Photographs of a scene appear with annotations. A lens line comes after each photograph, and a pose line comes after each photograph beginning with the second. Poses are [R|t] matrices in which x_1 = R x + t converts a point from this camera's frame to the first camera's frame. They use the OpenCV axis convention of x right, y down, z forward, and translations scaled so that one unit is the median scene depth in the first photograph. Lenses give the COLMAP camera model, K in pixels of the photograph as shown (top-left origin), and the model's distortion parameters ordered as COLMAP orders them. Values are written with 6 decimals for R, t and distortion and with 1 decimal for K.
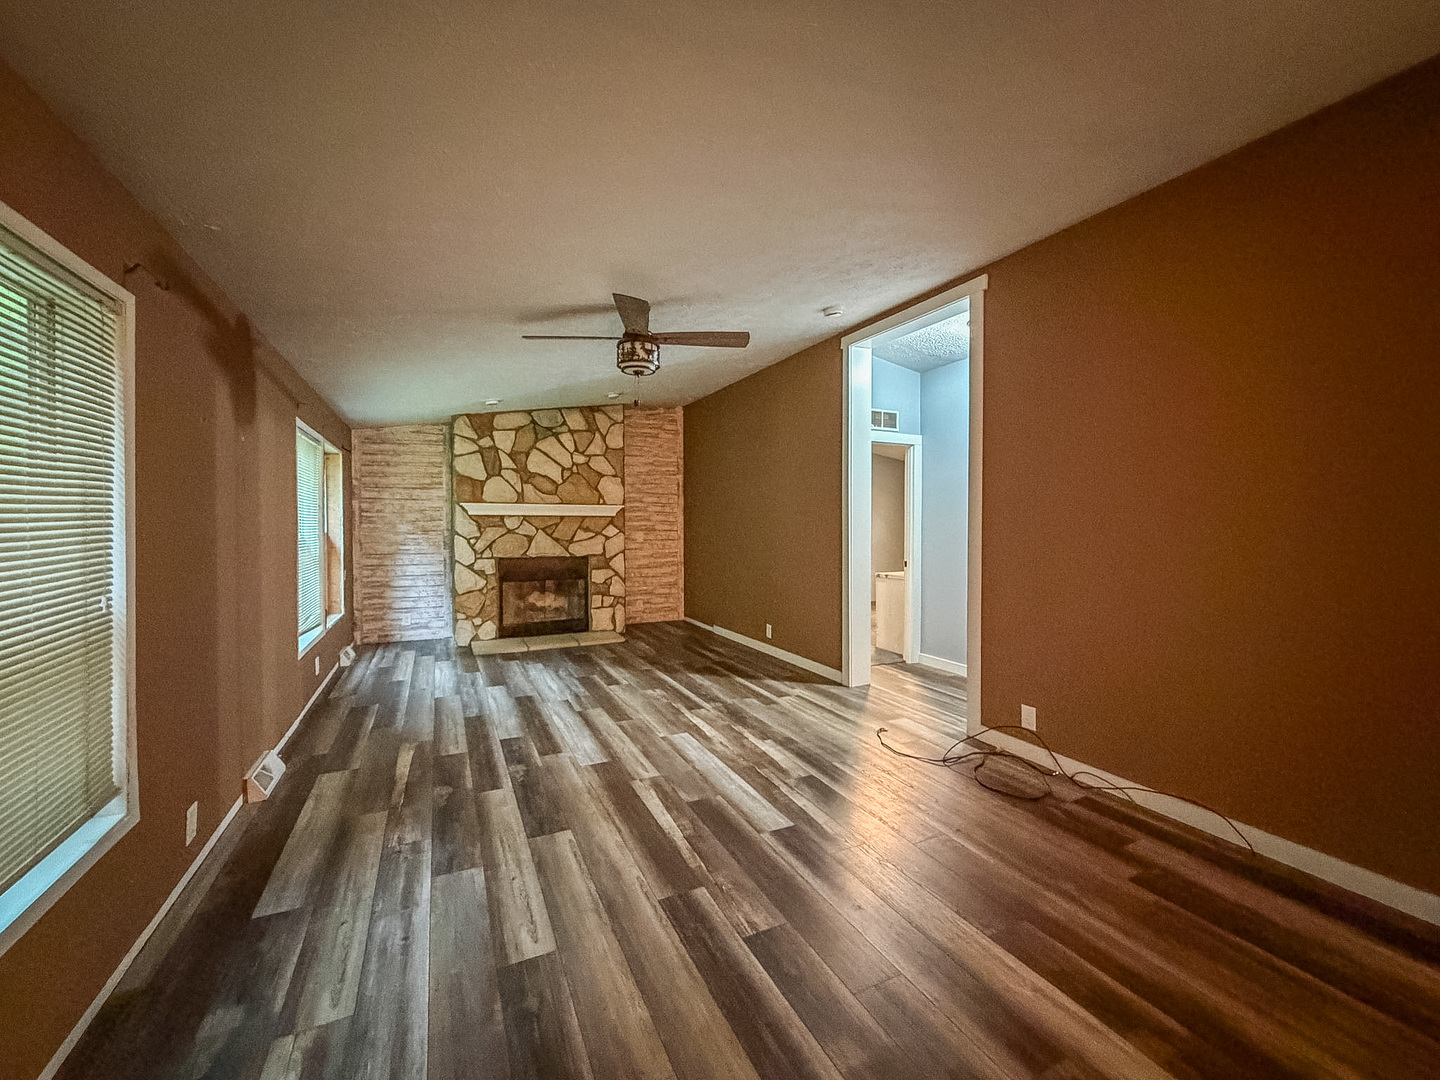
lens RADIAL K [[578.7, 0, 695.0], [0, 578.7, 532.8], [0, 0, 1]] dist [0.003661, 0.000263]
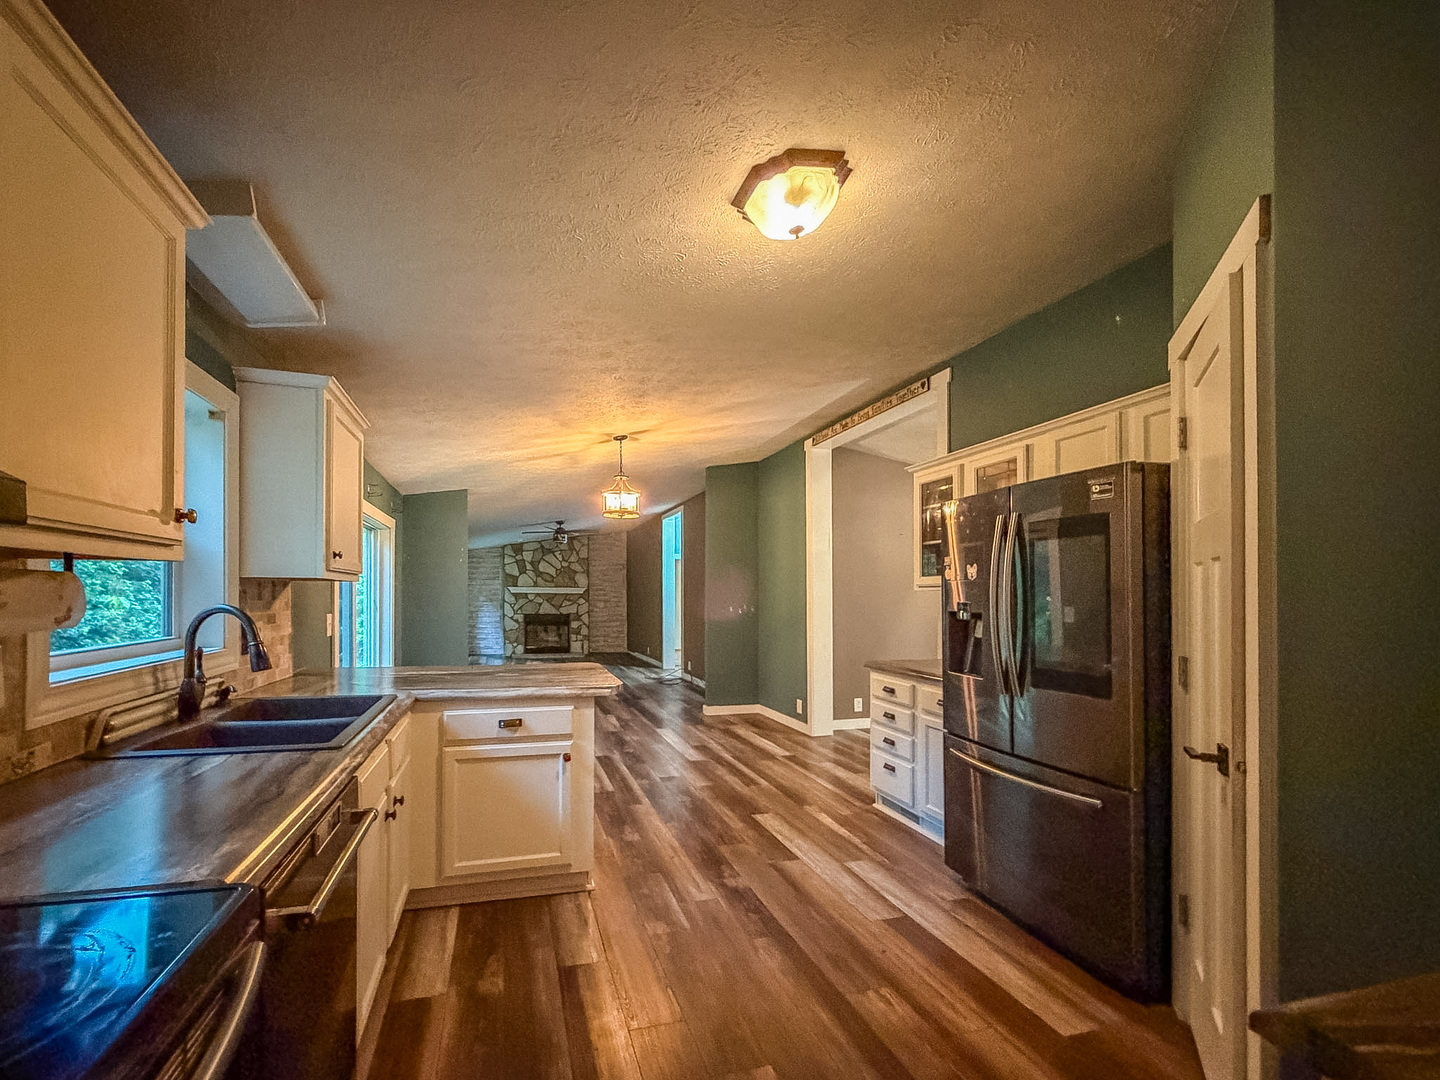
lens RADIAL K [[656.6, 0, 653.7], [0, 656.6, 613.1], [0, 0, 1]] dist [-0.004321, -0.000031]
pose [[0.980902, 0.007790, -0.194346, 0.553601], [-0.006848, 0.999961, 0.005521, 0.024530], [0.194381, -0.004085, 0.980918, -1.176057]]
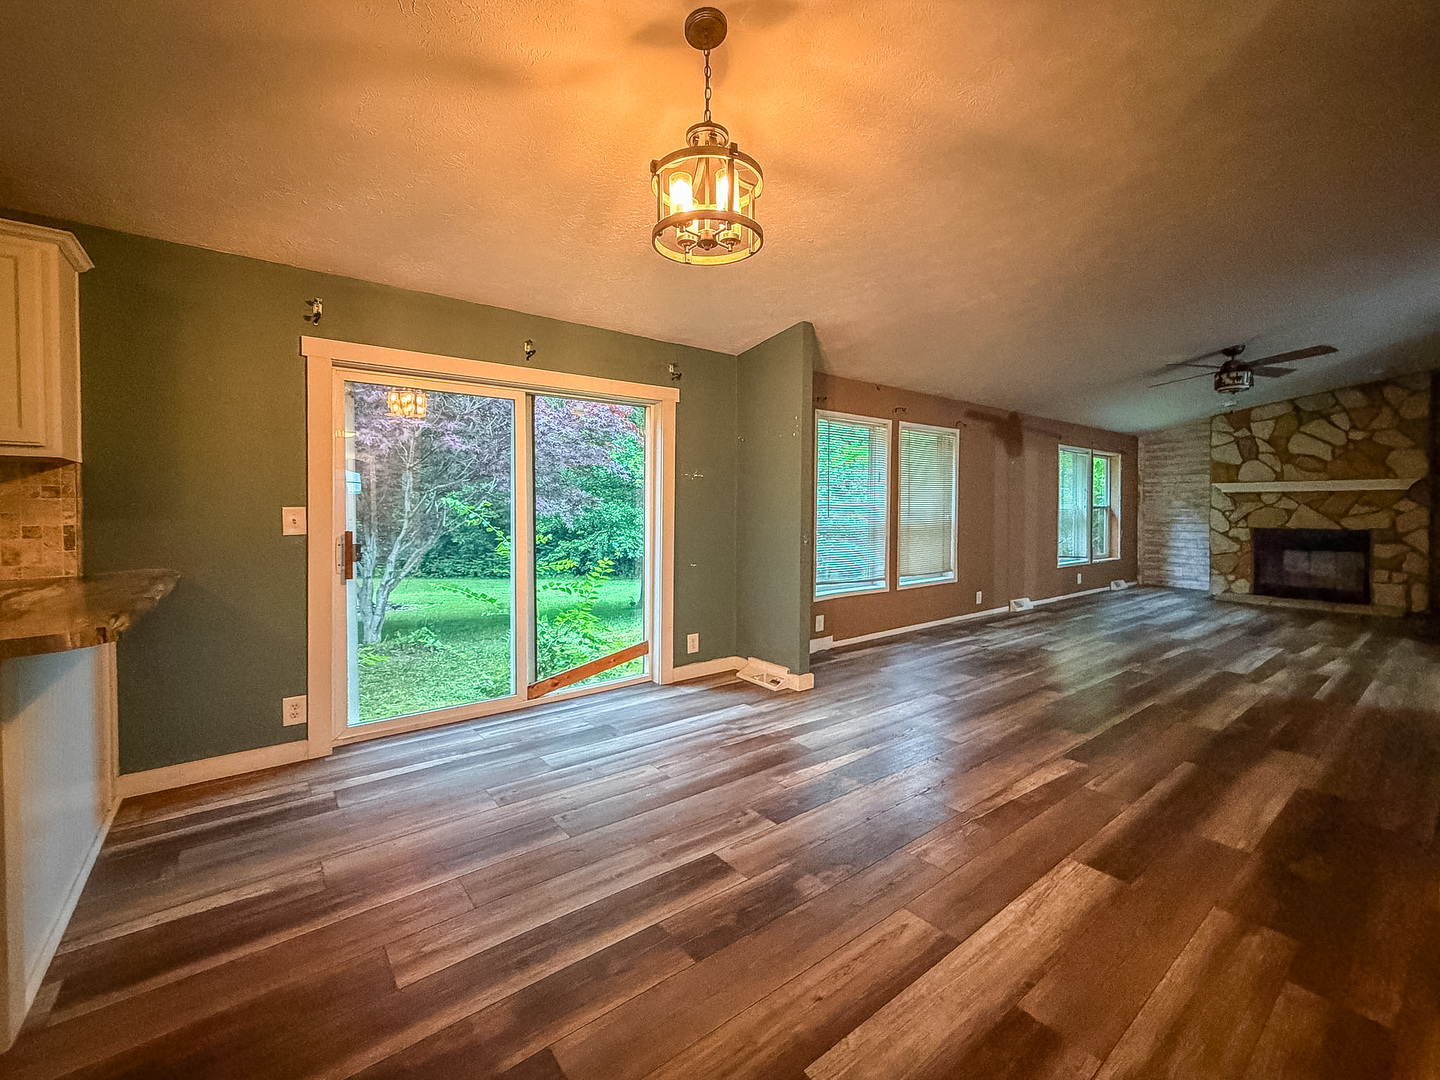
lens RADIAL K [[578.7, 0, 696.6], [0, 578.7, 517.1], [0, 0, 1]] dist [0.003661, 0.000263]
pose [[0.198171, 0.011162, -0.980104, 0.615206], [-0.021166, 0.999751, 0.007107, 0.037395], [0.979939, 0.019336, 0.198358, -0.378087]]
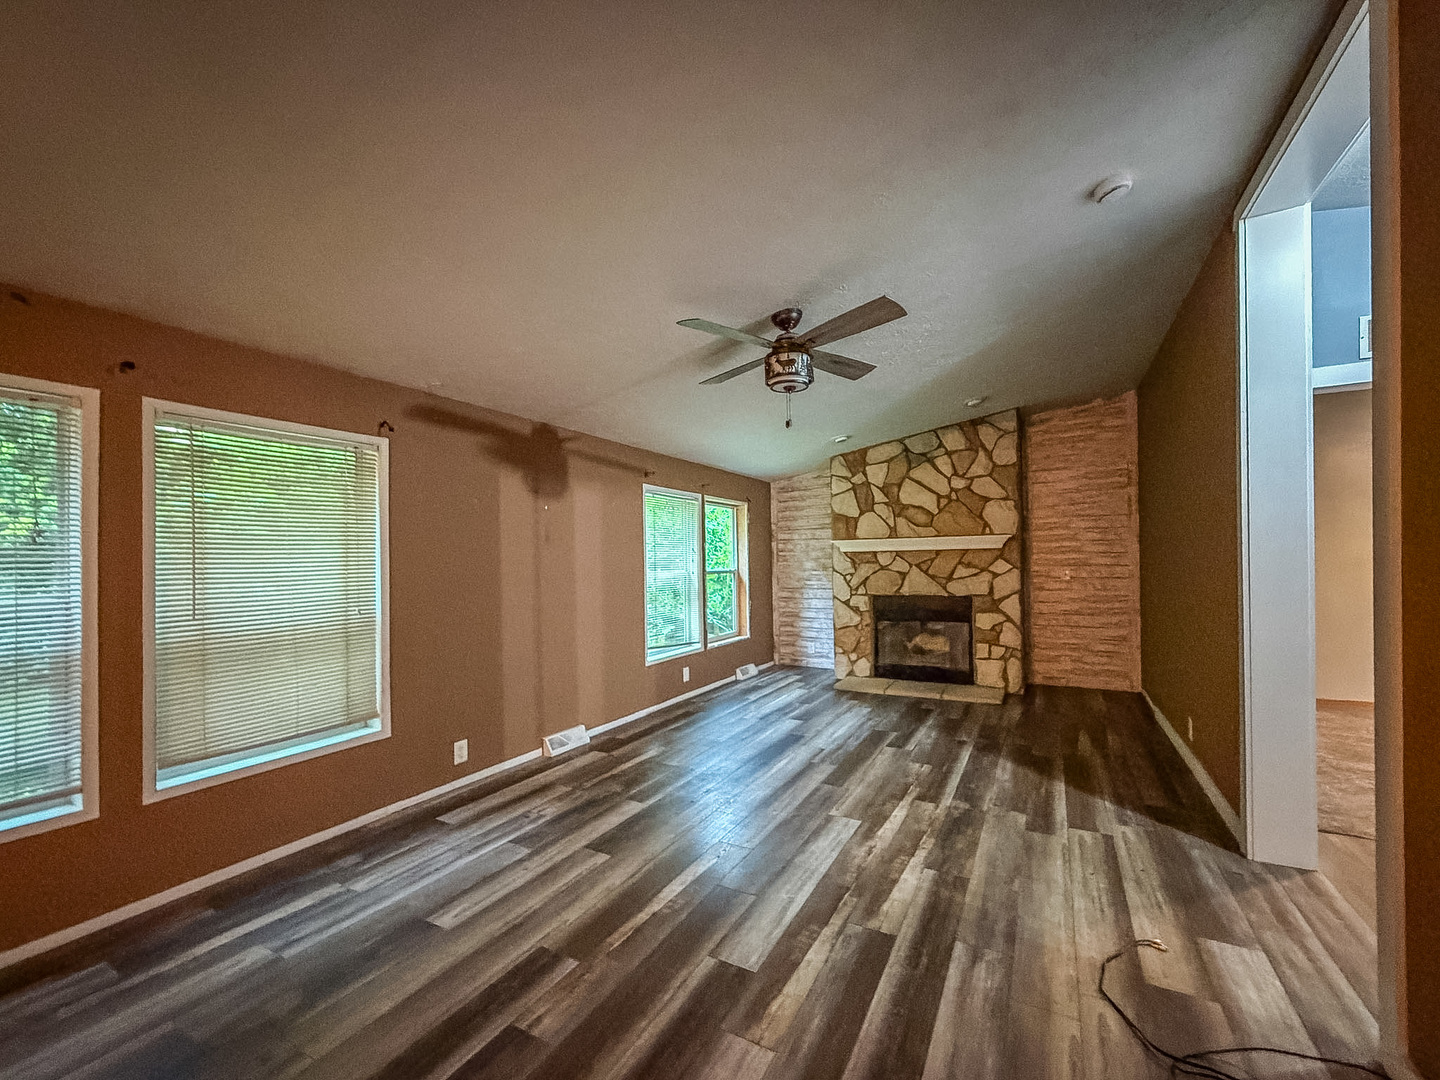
lens RADIAL K [[578.7, 0, 731.1], [0, 578.7, 567.4], [0, 0, 1]] dist [0.003661, 0.000263]
pose [[0.597574, -0.004411, -0.801801, 0.303984], [0.004289, 0.999988, -0.002304, -0.001983], [0.801802, -0.002062, 0.597586, 0.221505]]
